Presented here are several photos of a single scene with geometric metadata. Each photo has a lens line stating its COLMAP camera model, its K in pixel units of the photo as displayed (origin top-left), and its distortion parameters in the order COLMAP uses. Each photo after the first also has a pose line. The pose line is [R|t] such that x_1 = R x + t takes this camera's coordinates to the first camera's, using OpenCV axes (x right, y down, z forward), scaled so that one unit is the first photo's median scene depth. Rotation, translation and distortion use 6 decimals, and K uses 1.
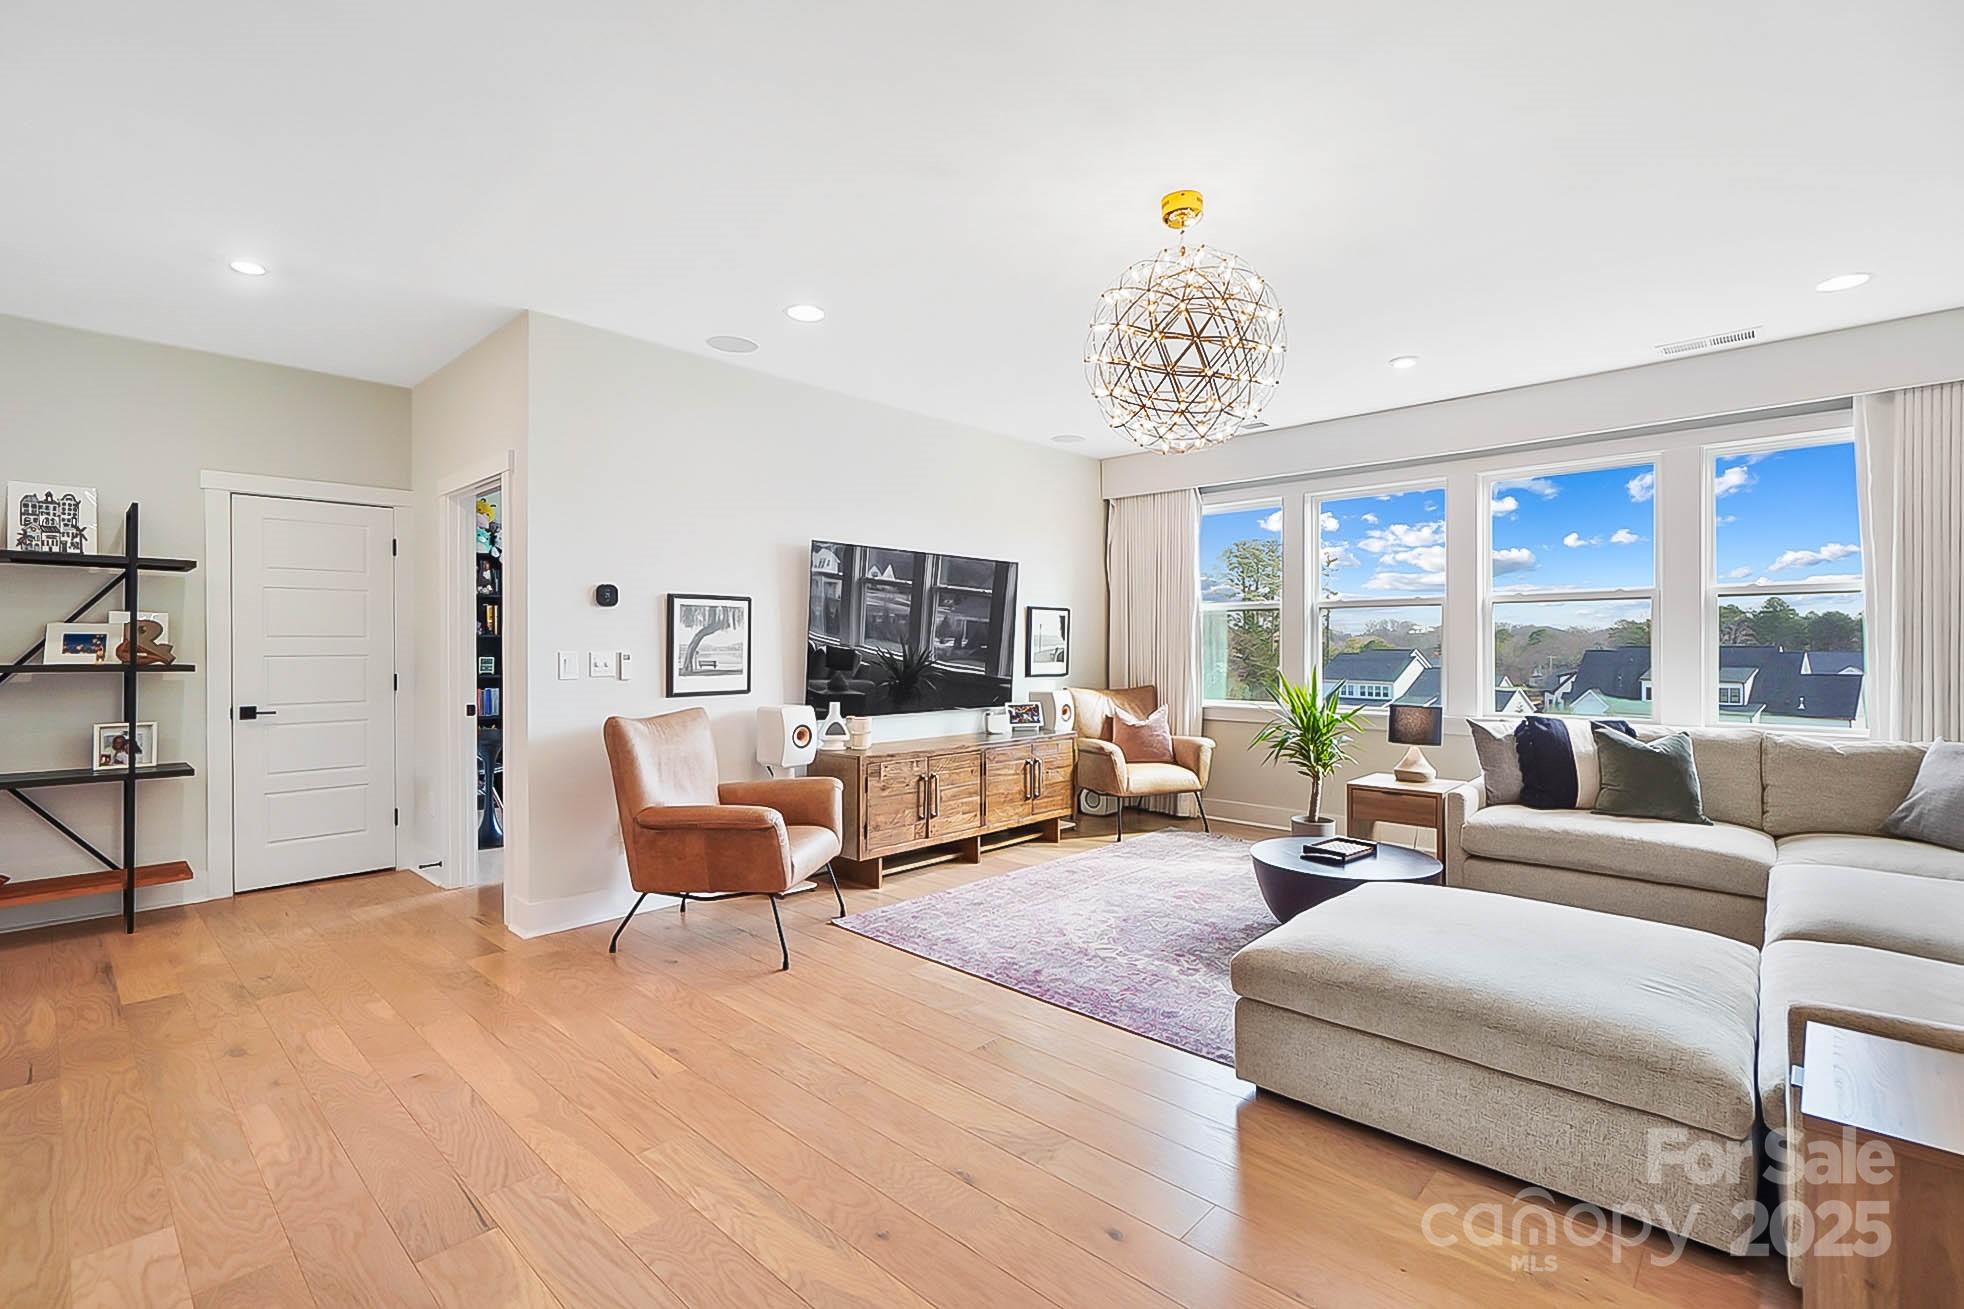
lens RADIAL K [[864.6, 0, 975.1], [0, 864.6, 649.4], [0, 0, 1]] dist [-0.004977, -0.000899]
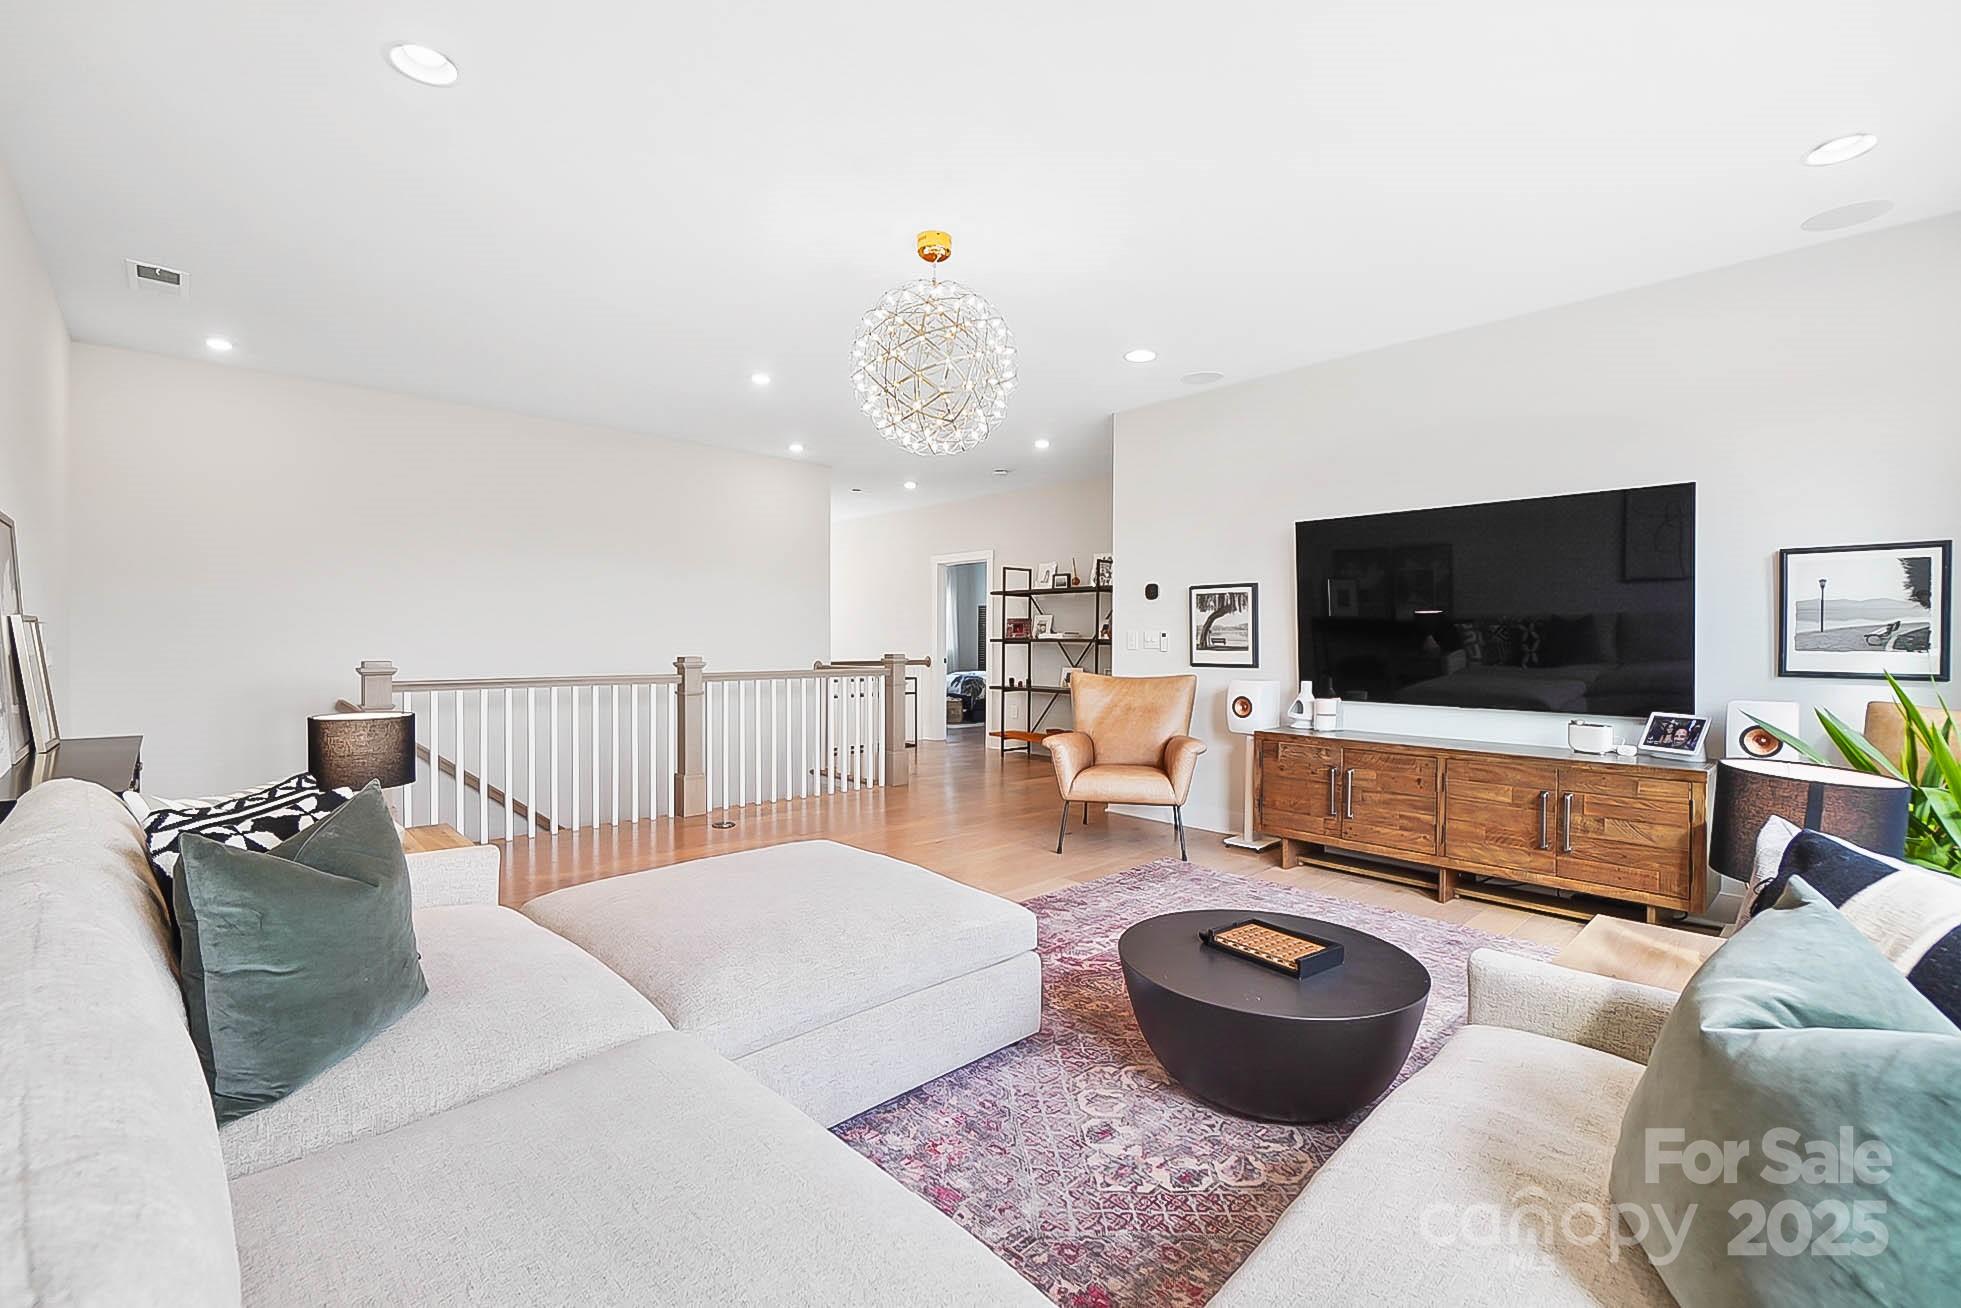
lens RADIAL K [[863.2, 0, 961.3], [0, 863.2, 646.3], [0, 0, 1]] dist [-0.004977, -0.000899]
pose [[-0.075686, 0.023258, -0.996860, 0.910715], [0.008341, 0.999708, 0.022691, -0.006186], [0.997097, -0.006597, -0.075858, 0.707042]]
